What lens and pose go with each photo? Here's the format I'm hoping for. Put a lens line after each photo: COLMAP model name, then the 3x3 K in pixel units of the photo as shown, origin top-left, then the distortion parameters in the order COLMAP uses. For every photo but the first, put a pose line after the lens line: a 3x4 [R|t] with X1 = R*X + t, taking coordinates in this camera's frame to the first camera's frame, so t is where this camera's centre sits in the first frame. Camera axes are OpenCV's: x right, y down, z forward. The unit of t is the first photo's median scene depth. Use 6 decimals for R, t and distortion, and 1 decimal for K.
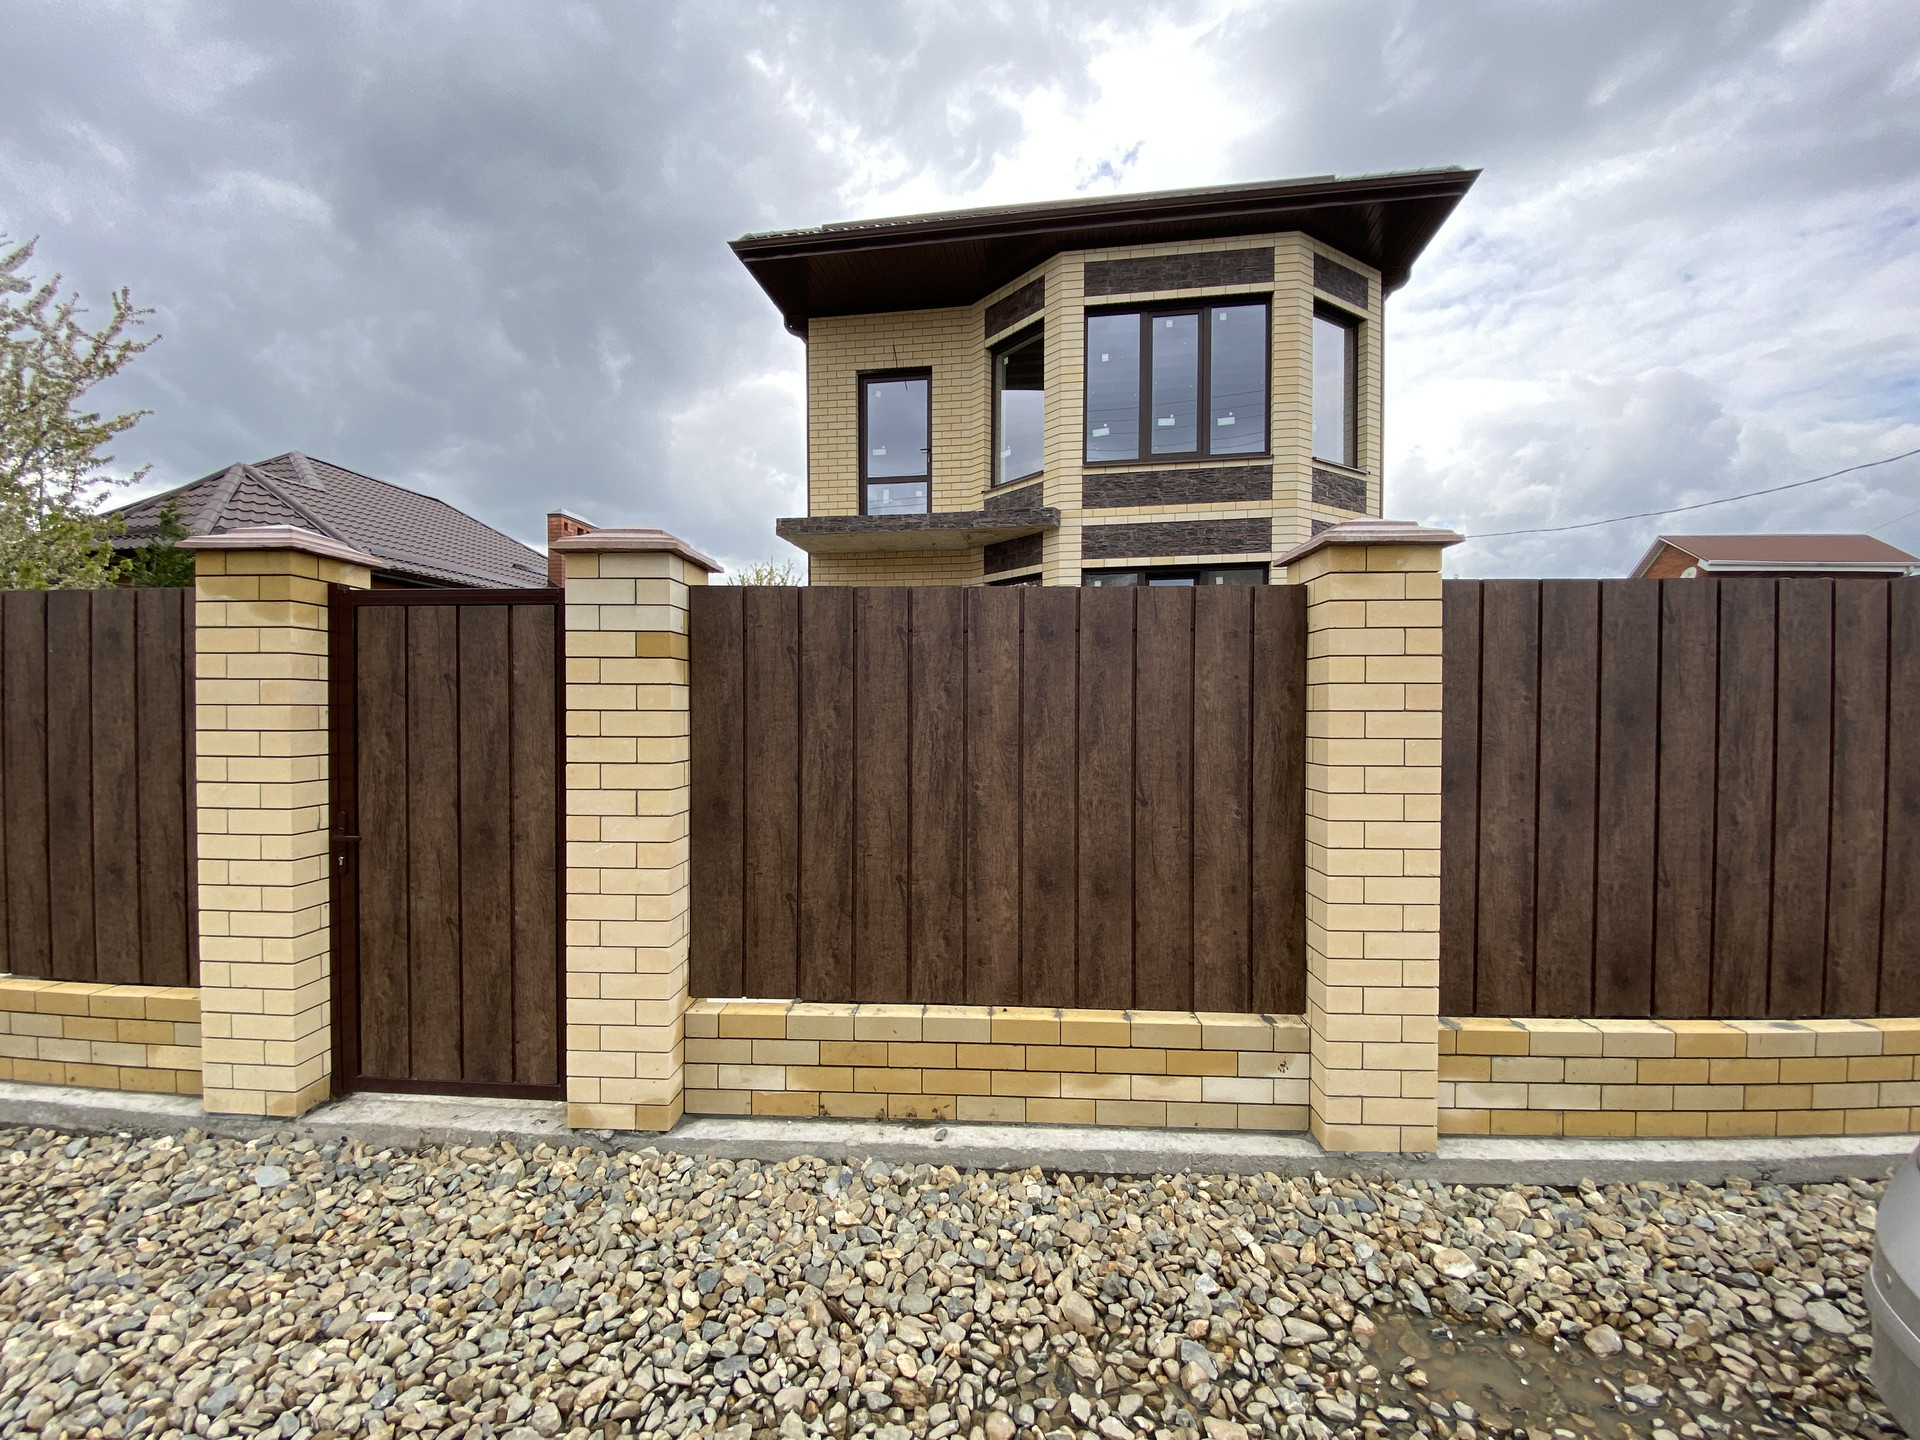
lens RADIAL K [[791.2, 0, 953.1], [0, 791.2, 721.0], [0, 0, 1]] dist [-0.002384, -0.000463]
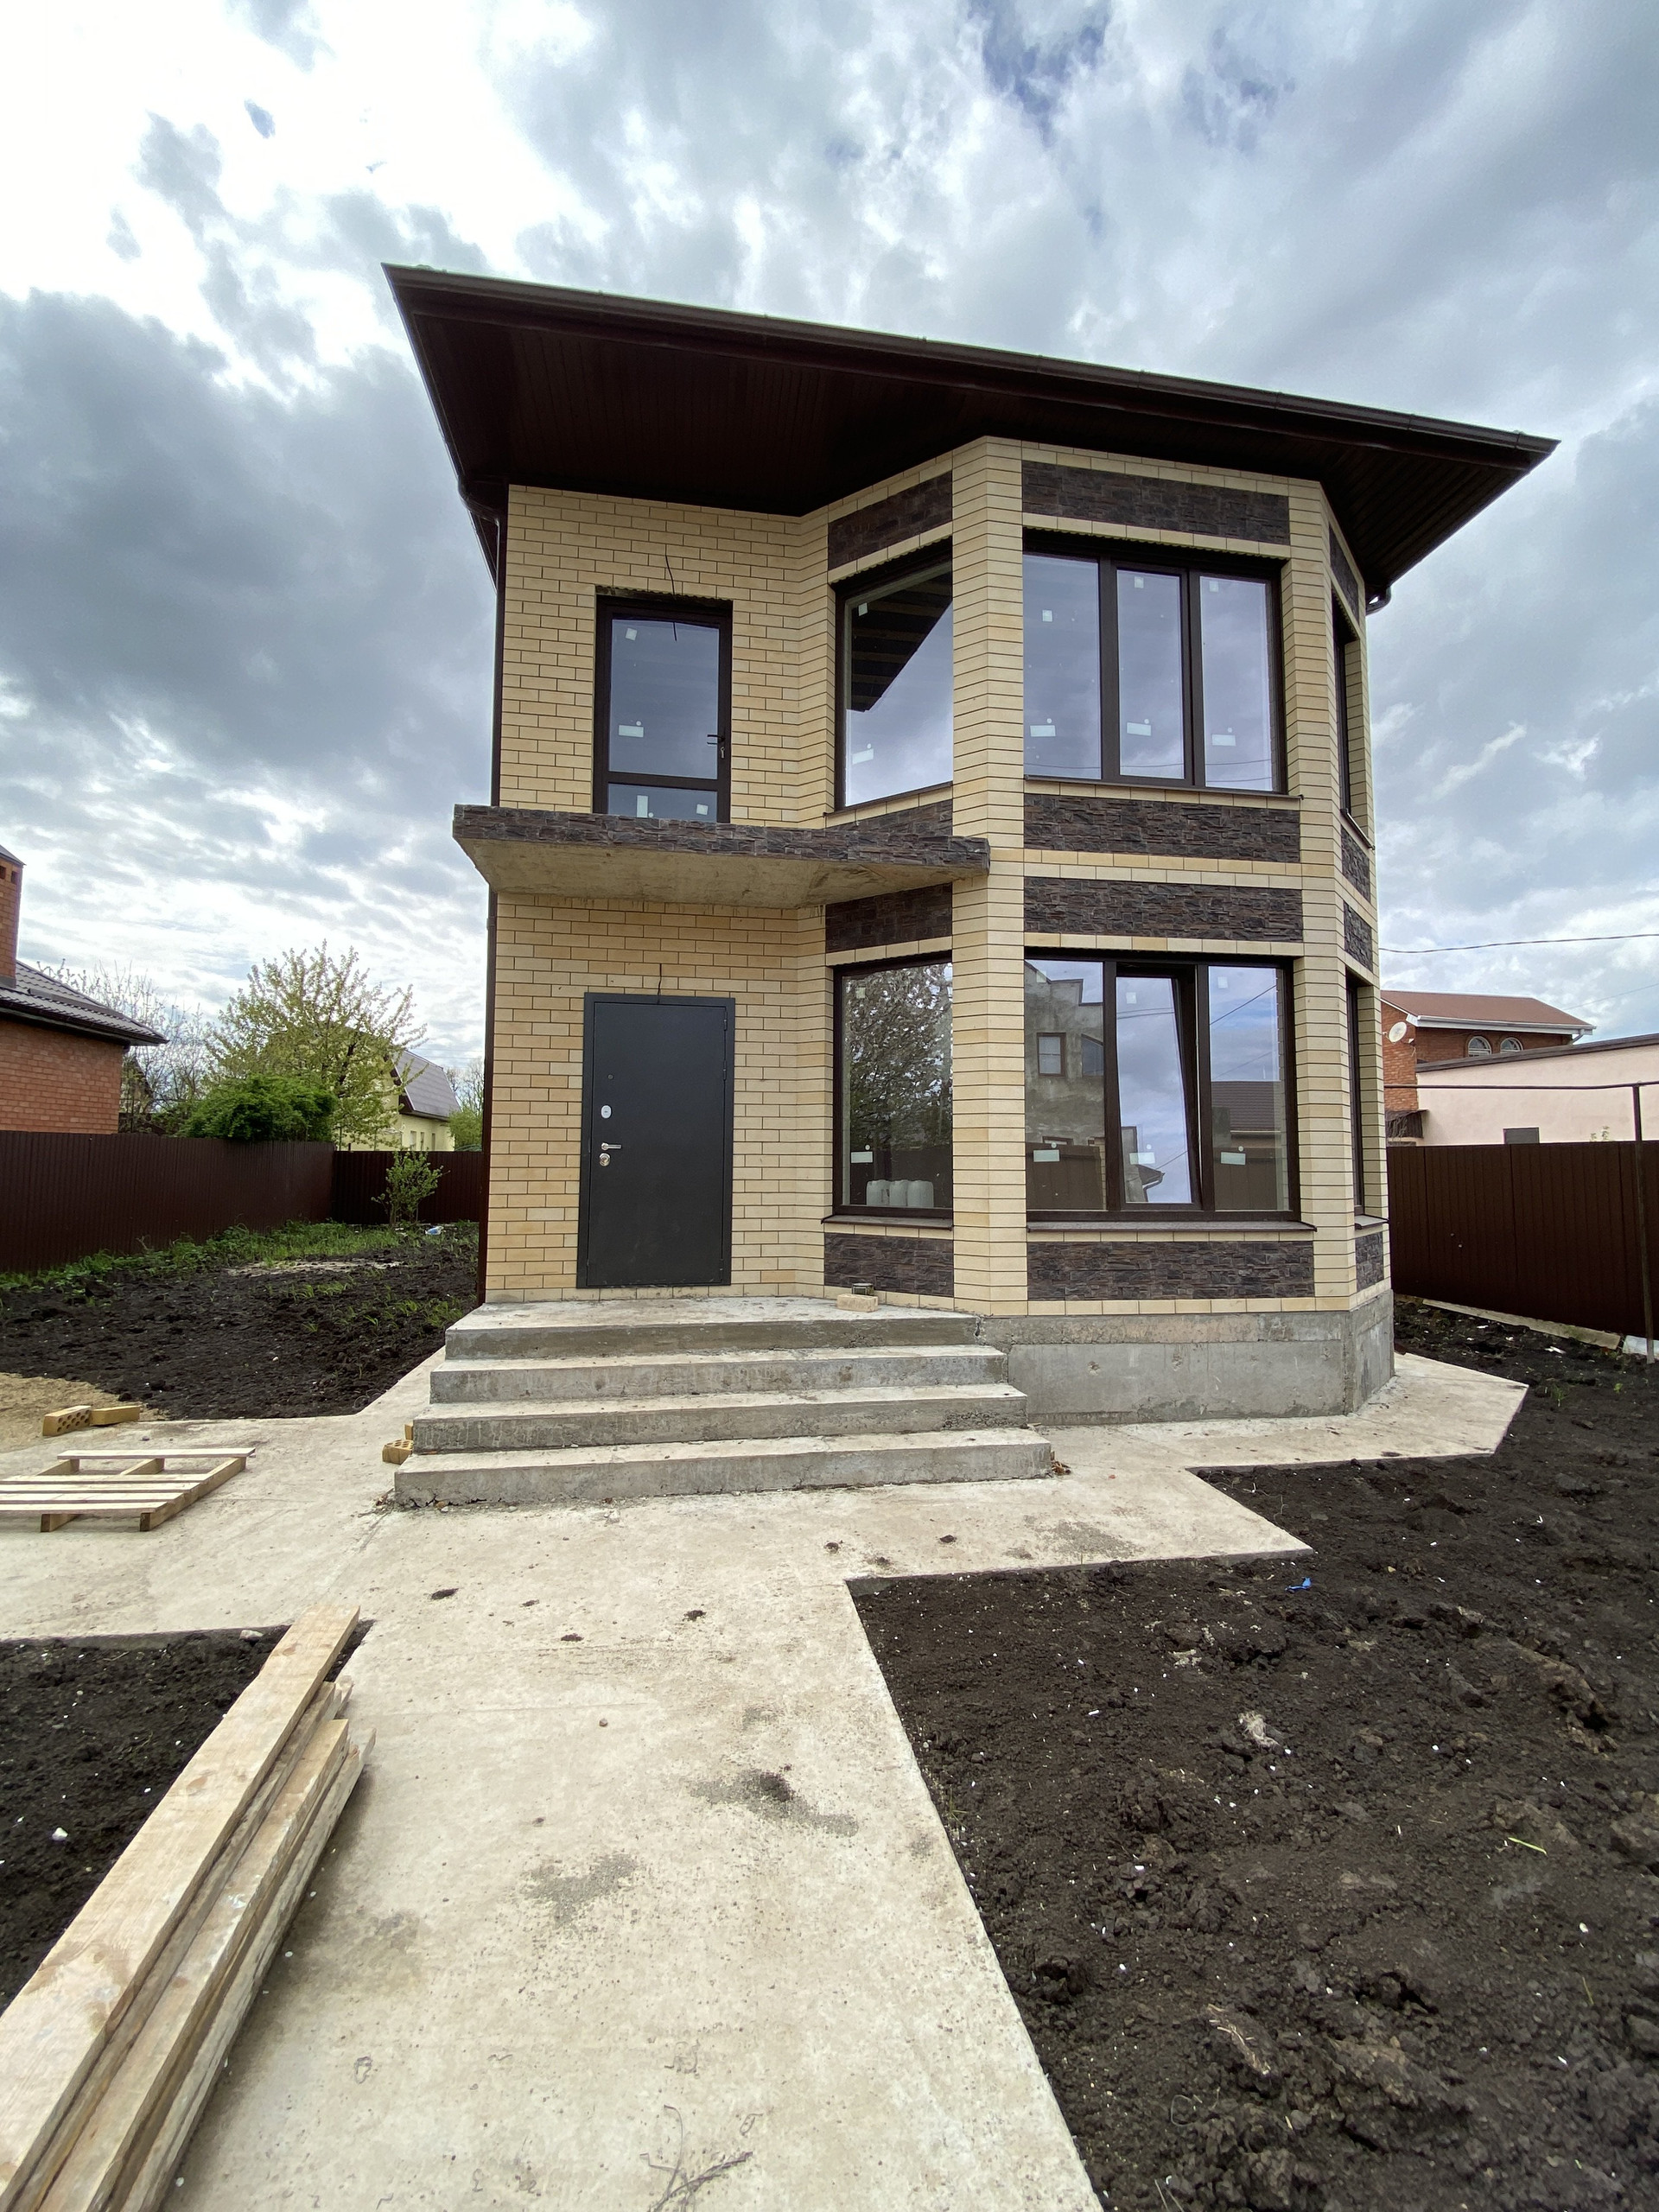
lens RADIAL K [[896.1, 0, 799.0], [0, 896.1, 1099.1], [0, 0, 1]] dist [-0.001233, -0.000454]
pose [[0.950732, 0.027754, 0.308769, -0.200710], [-0.003166, 0.996802, -0.079852, -0.025494], [-0.309998, 0.074940, 0.947779, 0.426178]]
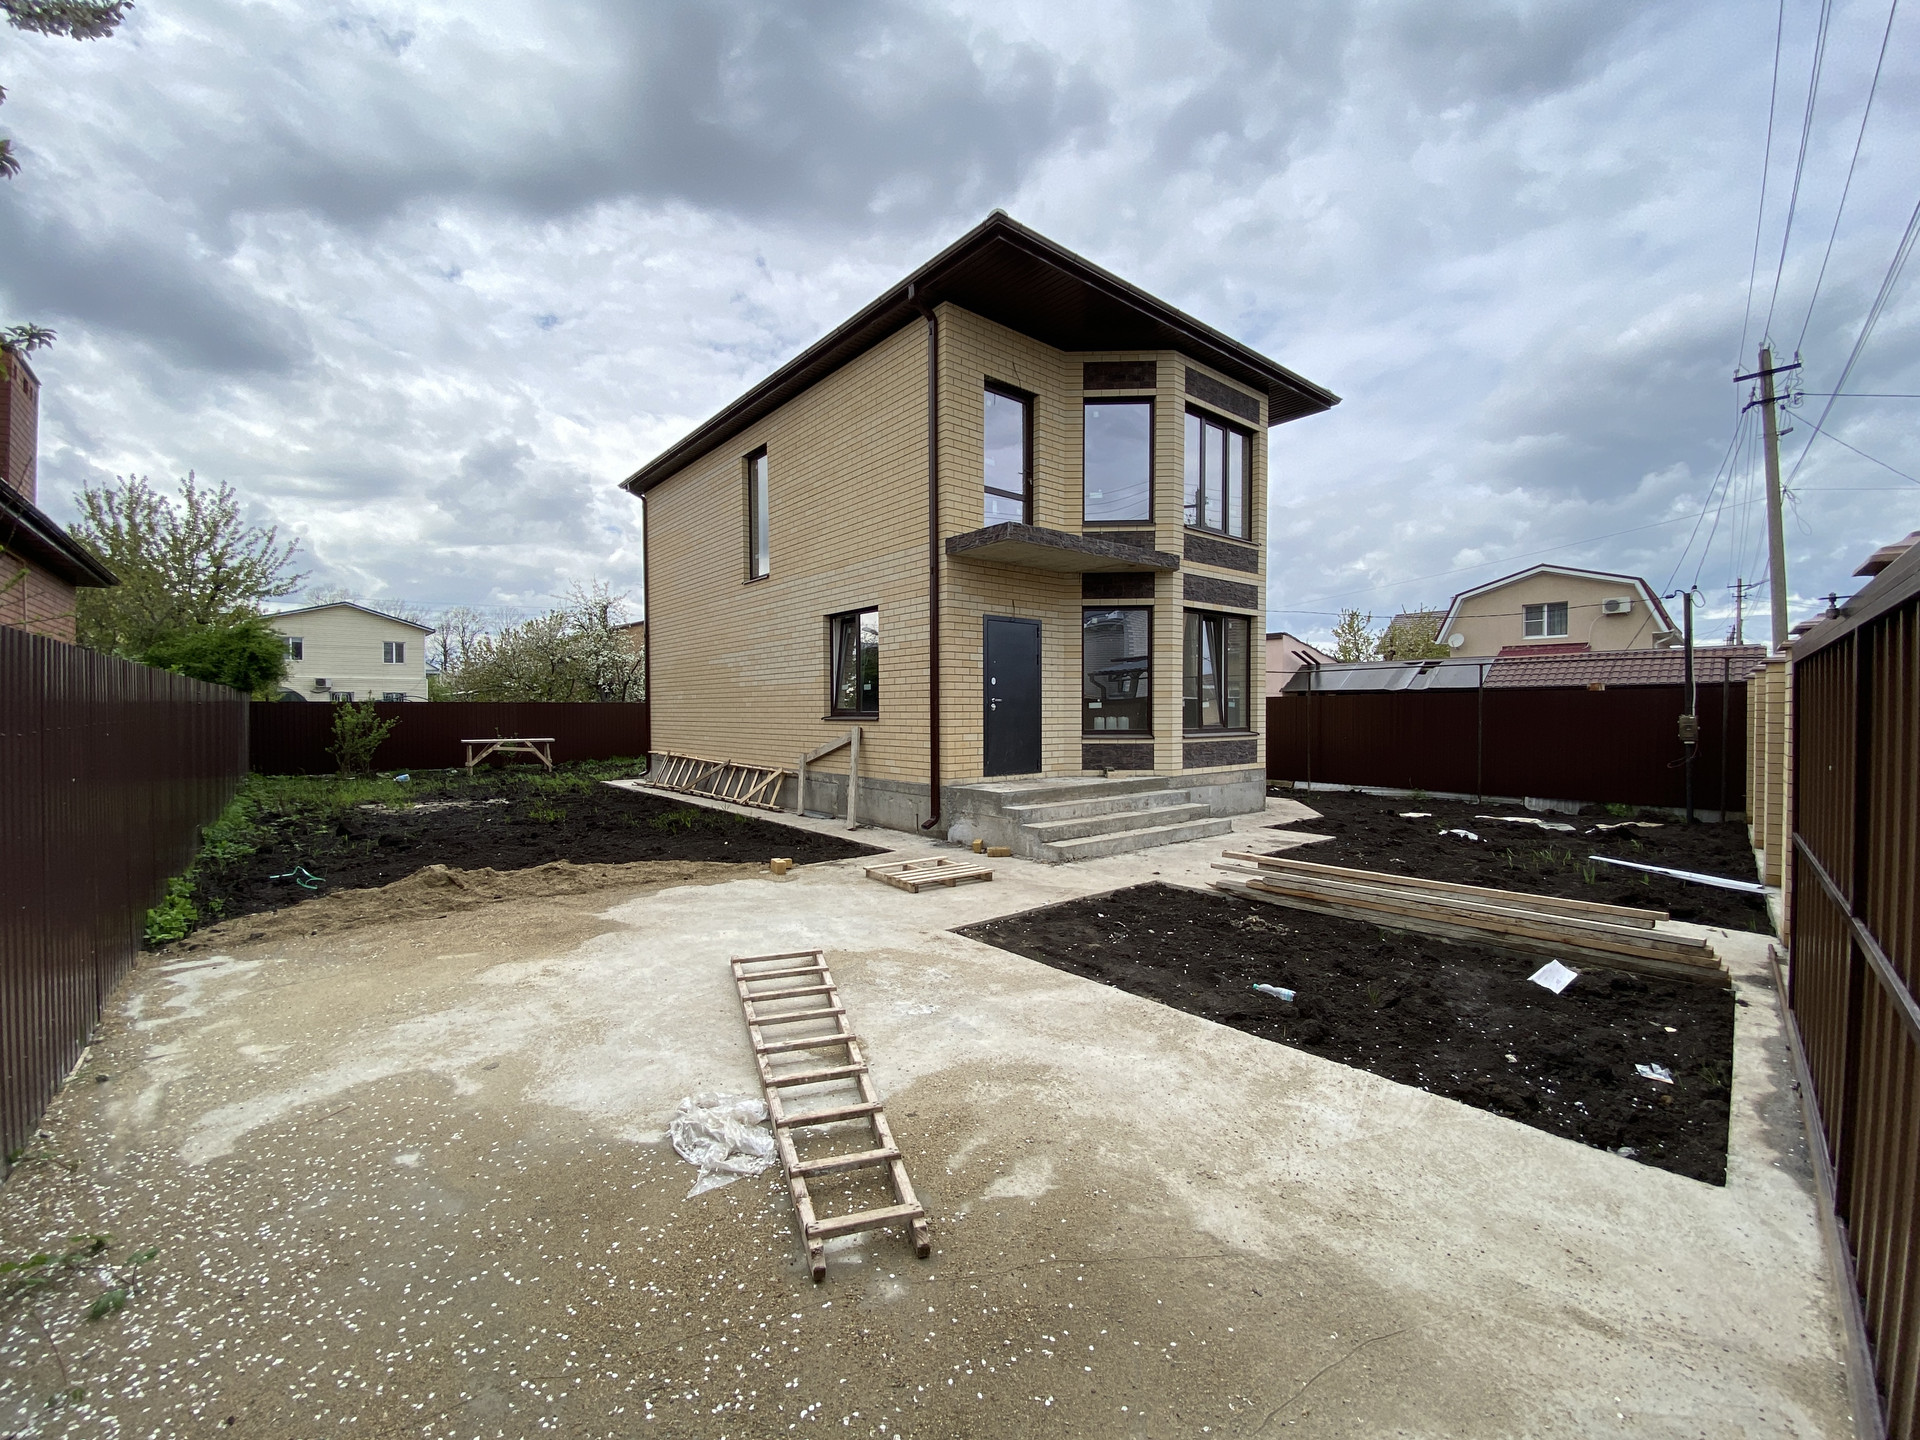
lens RADIAL K [[777.8, 0, 953.4], [0, 777.8, 728.6], [0, 0, 1]] dist [-0.001233, -0.000454]
pose [[0.663672, -0.021094, 0.747726, -1.016749], [0.010448, 0.999766, 0.018932, -0.024993], [-0.747951, -0.004752, 0.663737, 0.444664]]
